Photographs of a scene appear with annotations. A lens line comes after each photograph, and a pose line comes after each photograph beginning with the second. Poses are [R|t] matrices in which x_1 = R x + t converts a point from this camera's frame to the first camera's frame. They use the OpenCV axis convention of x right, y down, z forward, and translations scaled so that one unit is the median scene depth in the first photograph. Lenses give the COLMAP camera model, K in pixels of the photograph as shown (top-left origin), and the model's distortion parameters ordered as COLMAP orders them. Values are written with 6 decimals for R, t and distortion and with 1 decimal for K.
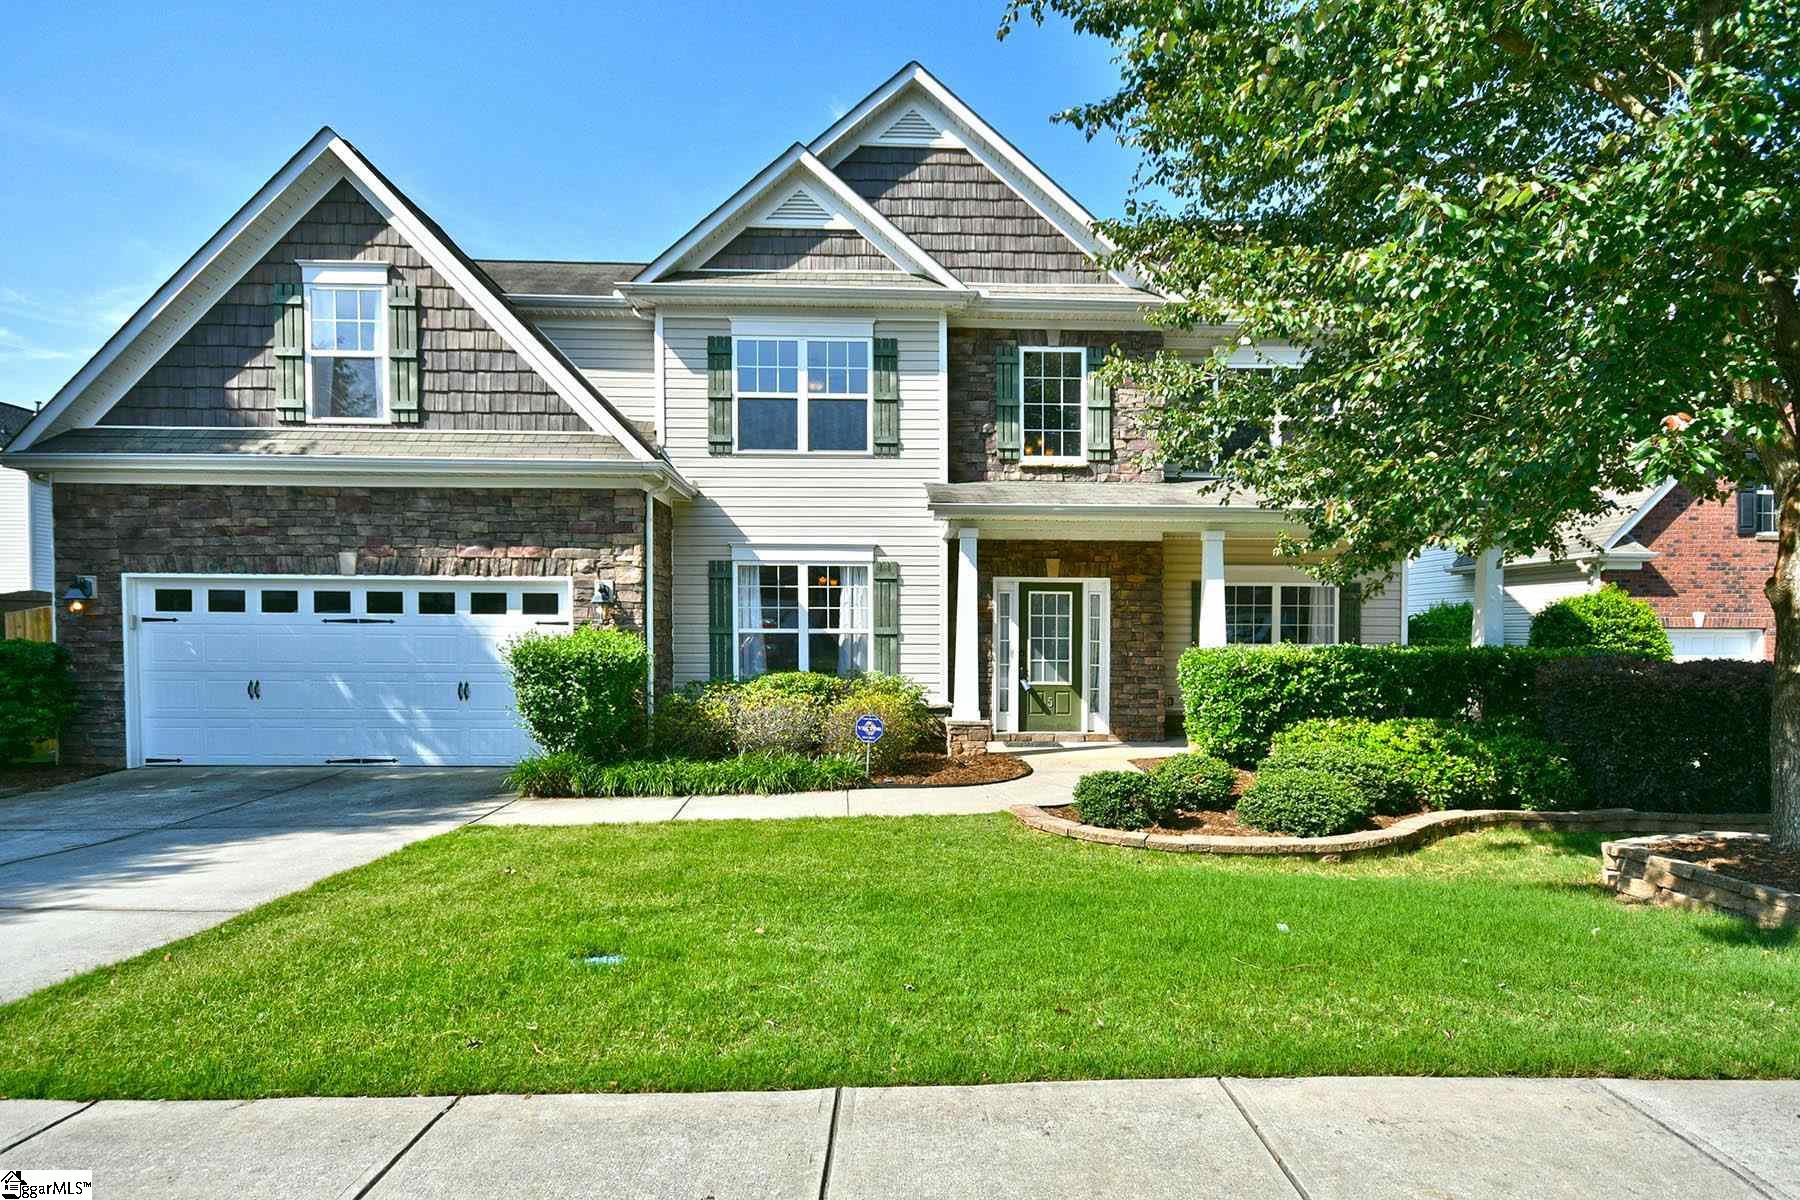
lens RADIAL K [[838.3, 0, 902.8], [0, 838.3, 692.4], [0, 0, 1]] dist [-0.003011, -0.000181]
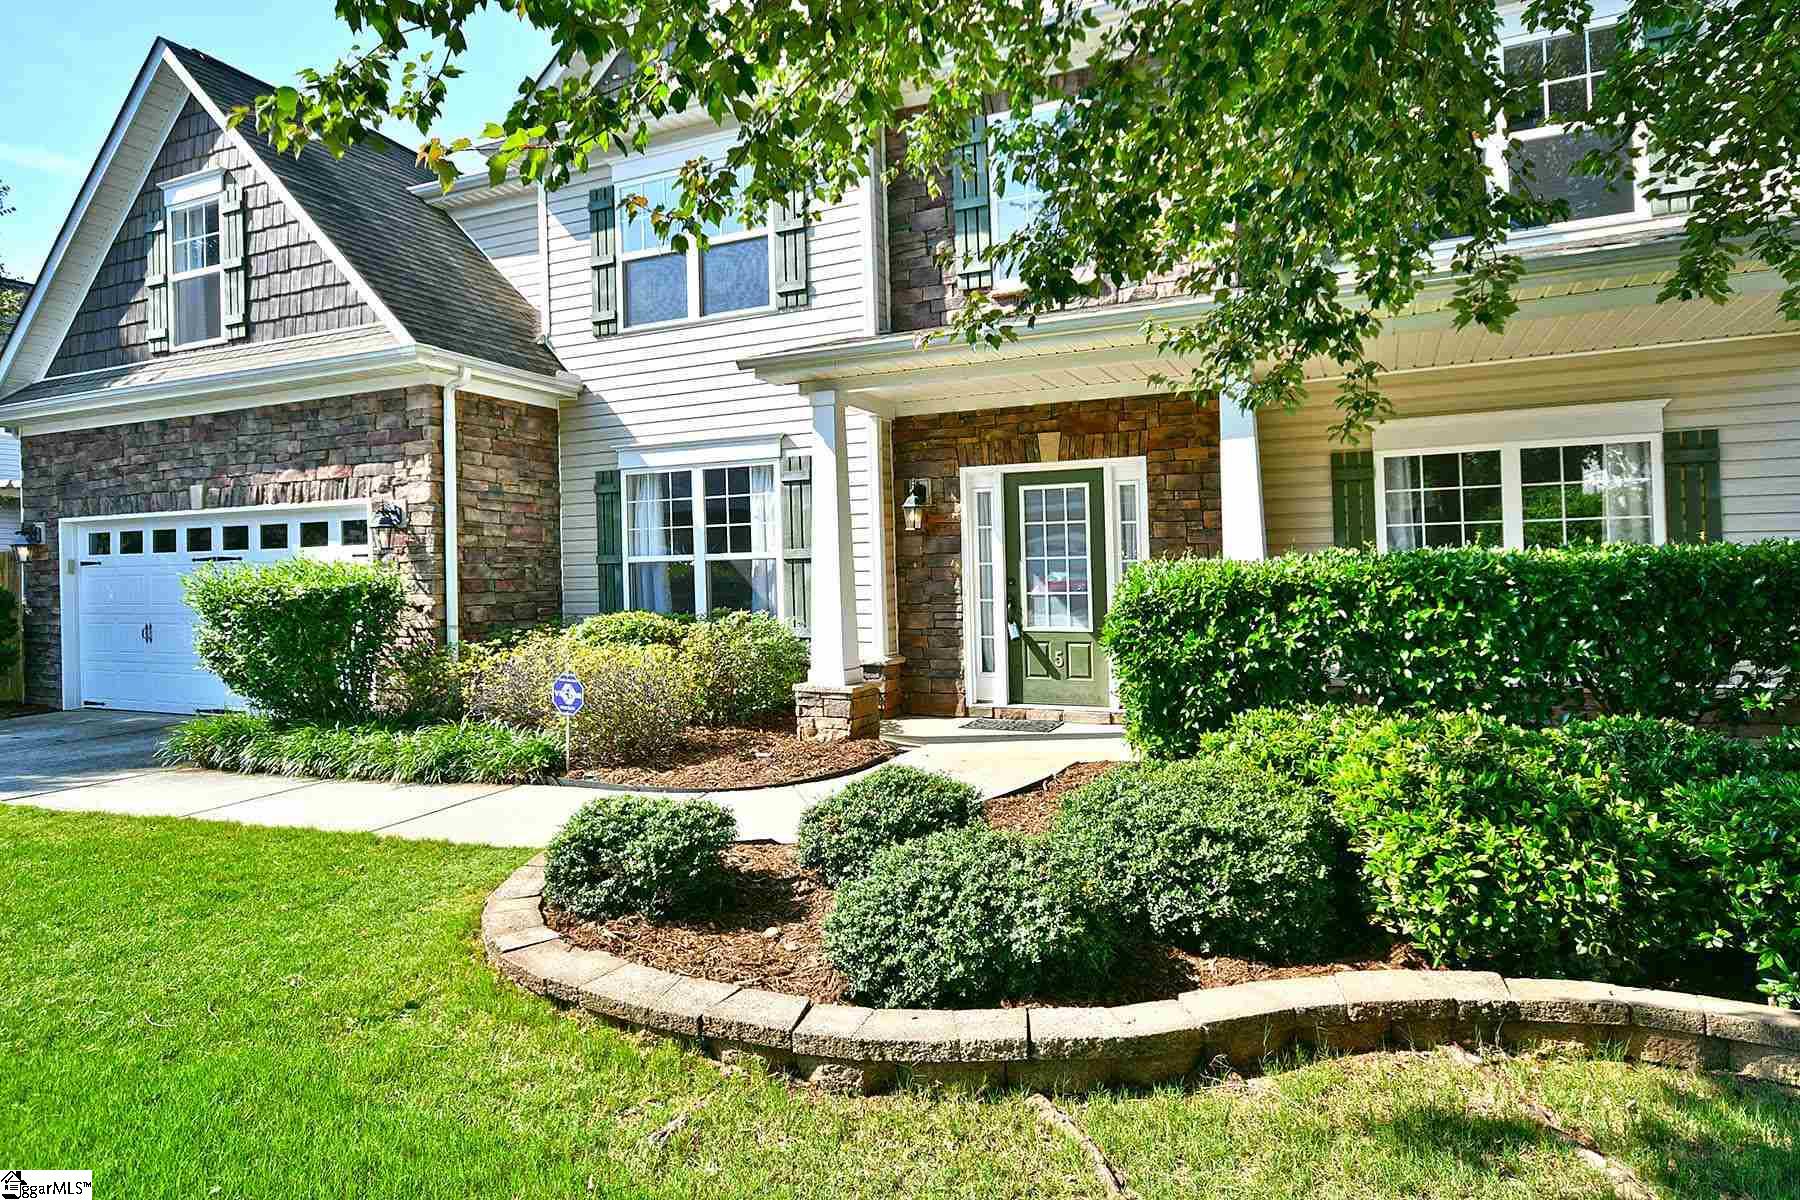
lens RADIAL K [[931.6, 0, 900.0], [0, 931.6, 600.0], [0, 0, 1]] dist [0.005687, 0.000847]
pose [[0.903519, -0.010737, -0.428414, 0.471278], [-0.007587, 0.999129, -0.041042, -0.003635], [0.428481, 0.040332, 0.902650, 0.395902]]
